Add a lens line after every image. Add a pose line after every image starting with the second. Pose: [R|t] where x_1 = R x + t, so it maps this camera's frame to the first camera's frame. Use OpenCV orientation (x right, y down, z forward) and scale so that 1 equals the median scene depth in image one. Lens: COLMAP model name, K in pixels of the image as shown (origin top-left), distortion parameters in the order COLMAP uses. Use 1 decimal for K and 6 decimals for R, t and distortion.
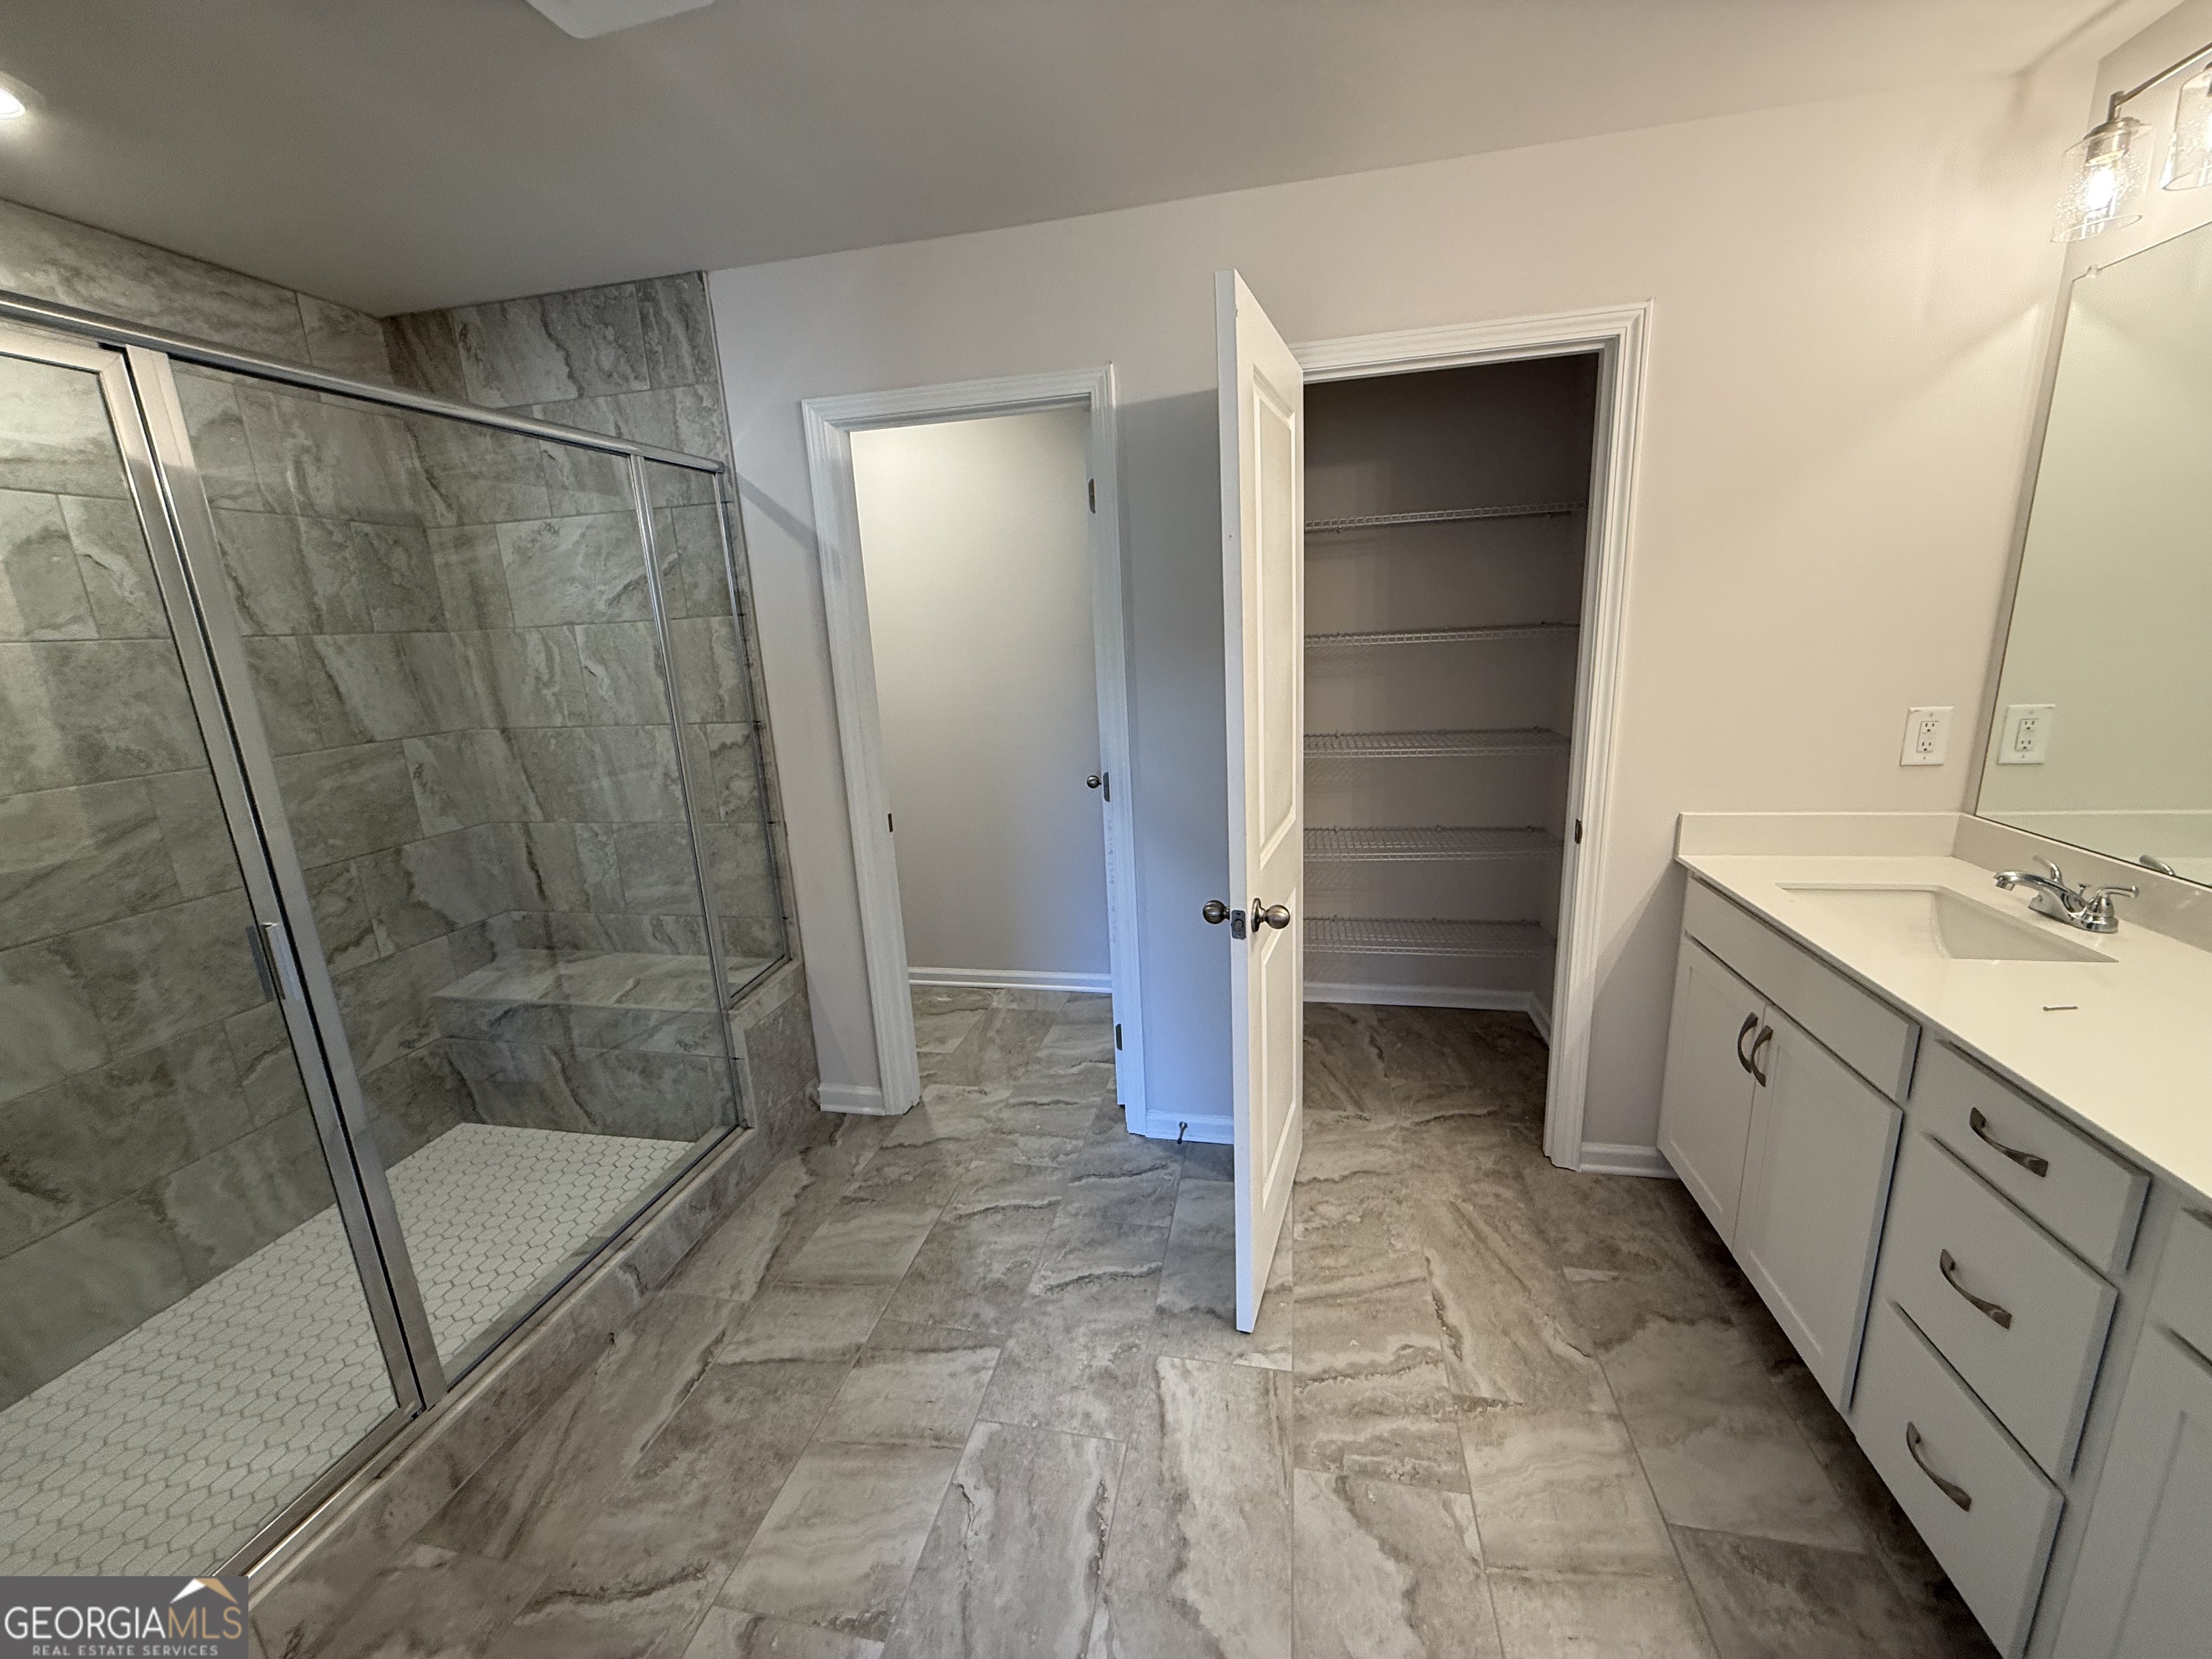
lens RADIAL K [[874.9, 0, 1106.0], [0, 874.9, 829.5], [0, 0, 1]] dist [0.000404, -0.000300]
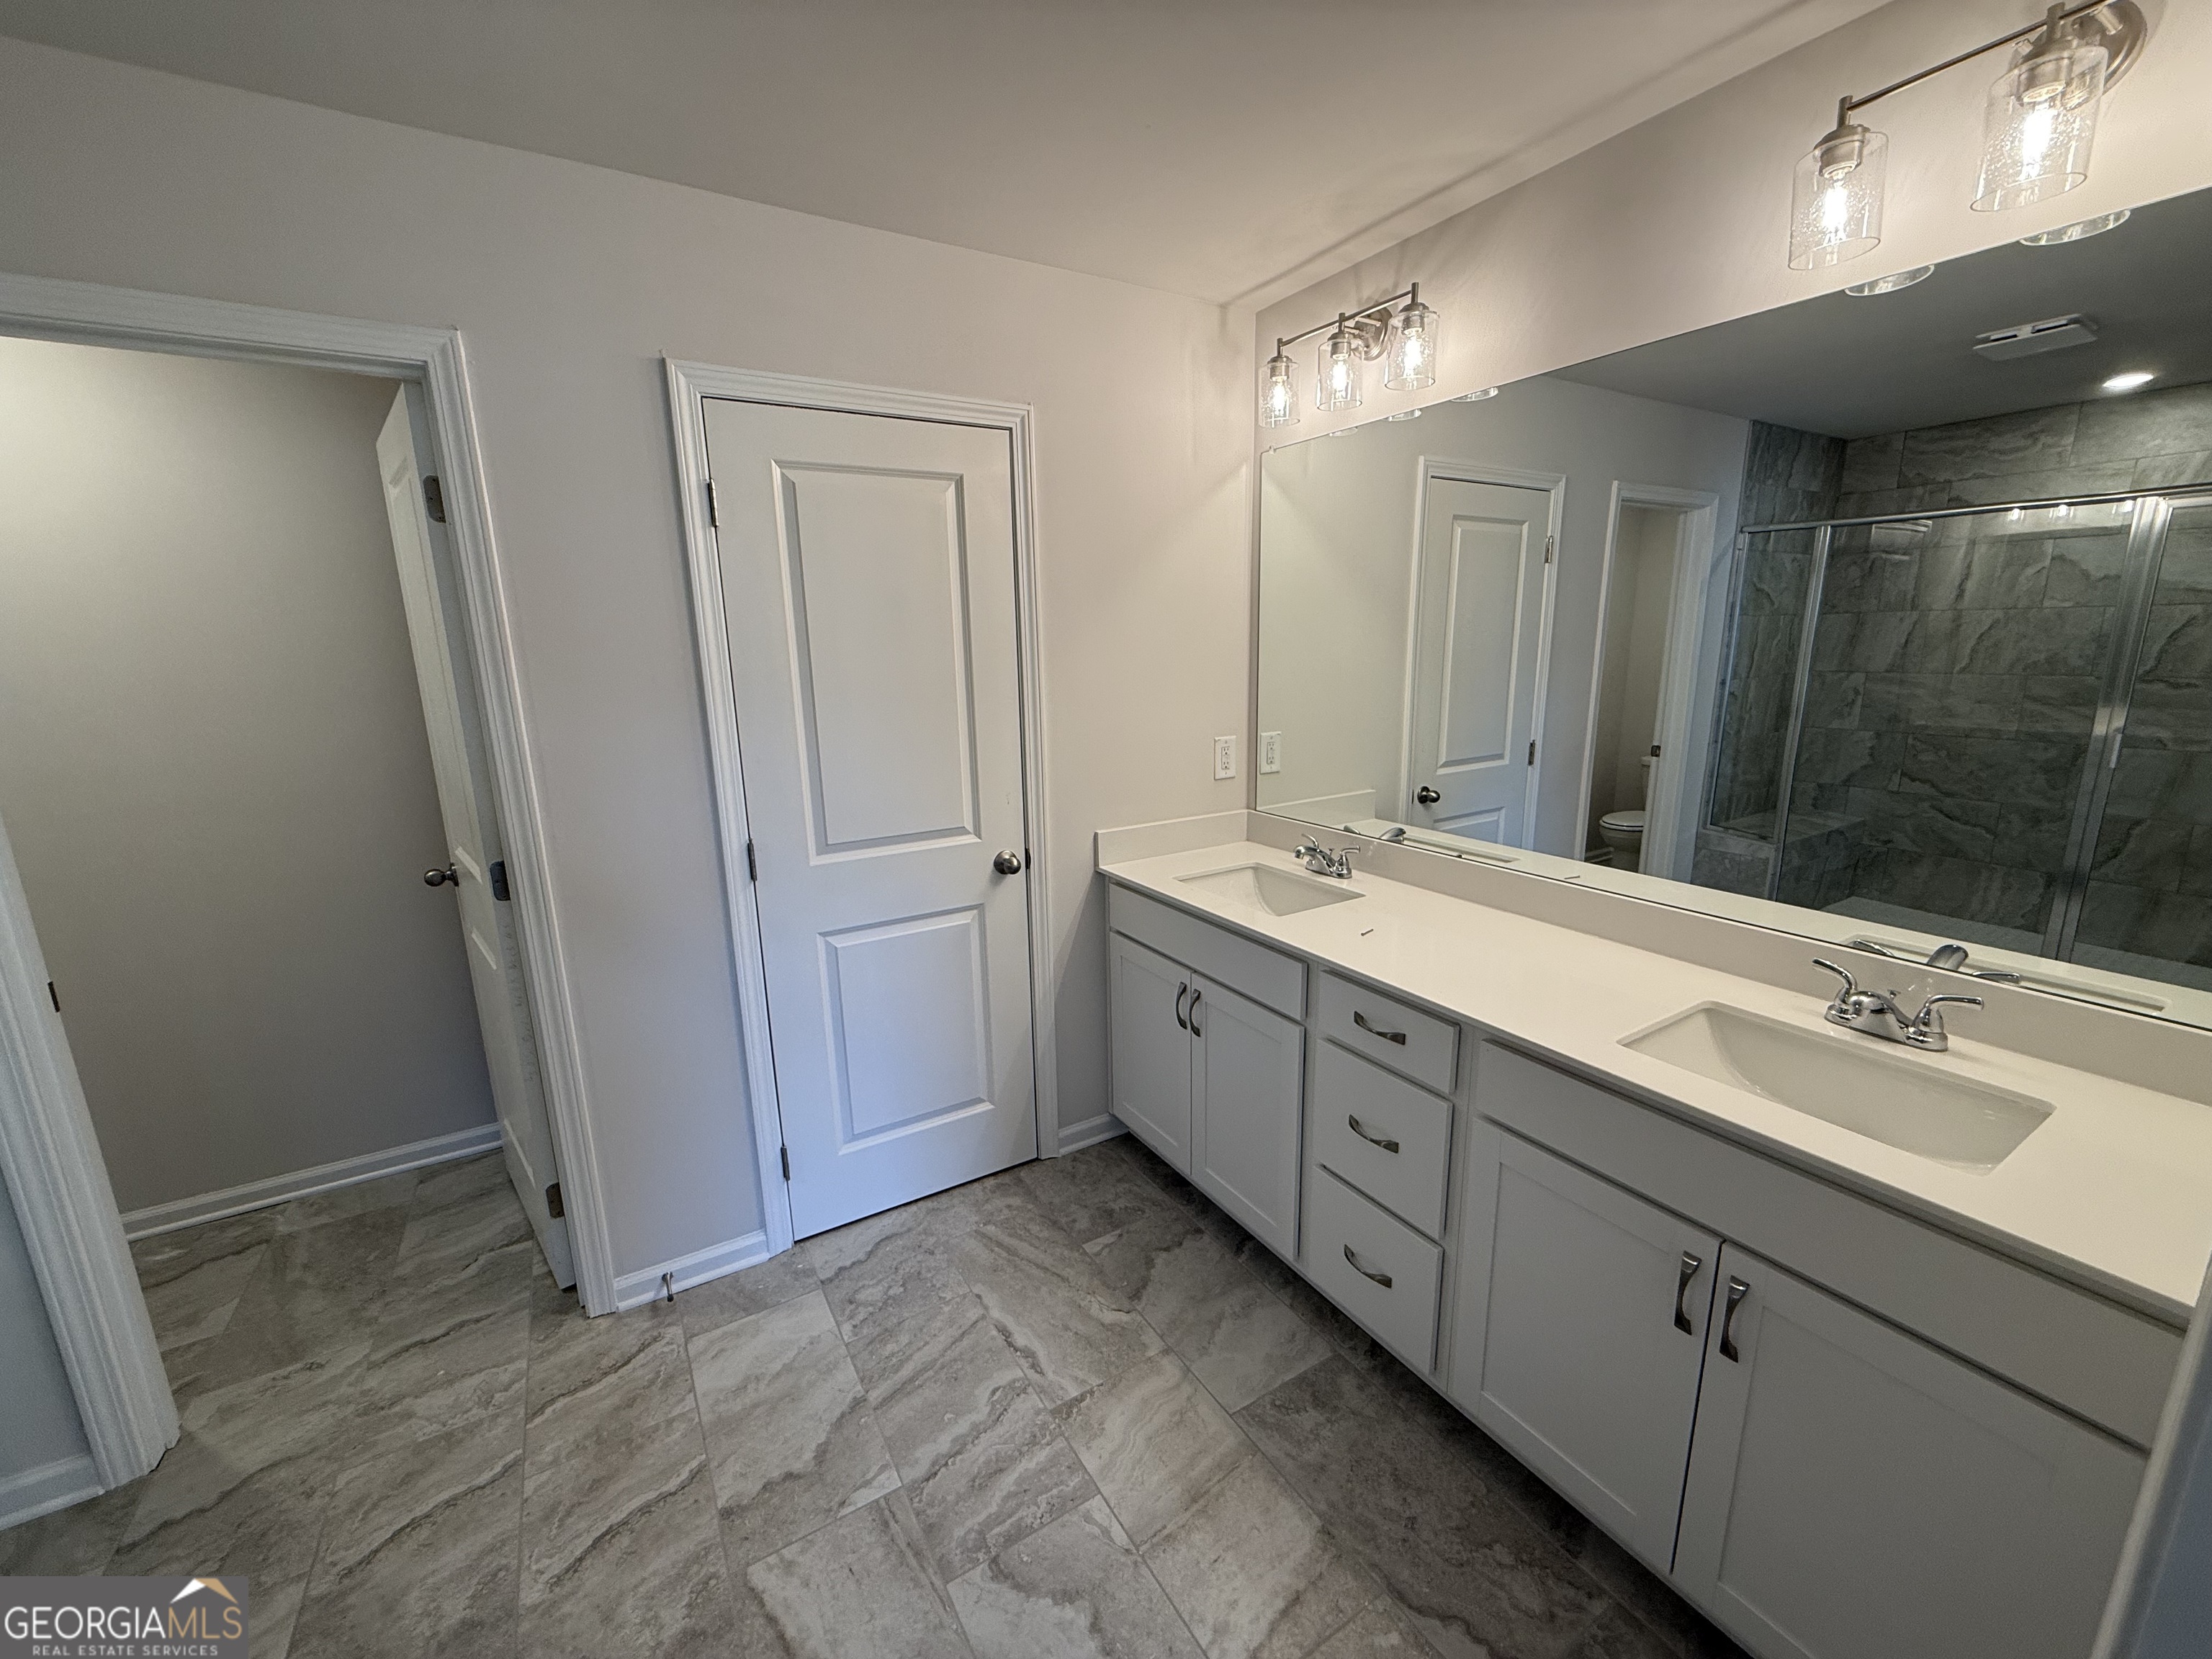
lens RADIAL K [[874.9, 0, 1106.0], [0, 874.9, 829.5], [0, 0, 1]] dist [0.000404, -0.000300]
pose [[0.728380, -0.110049, 0.676278, -0.163185], [0.142180, 0.989809, 0.007936, -0.032384], [-0.670259, 0.090372, 0.736604, 0.115684]]
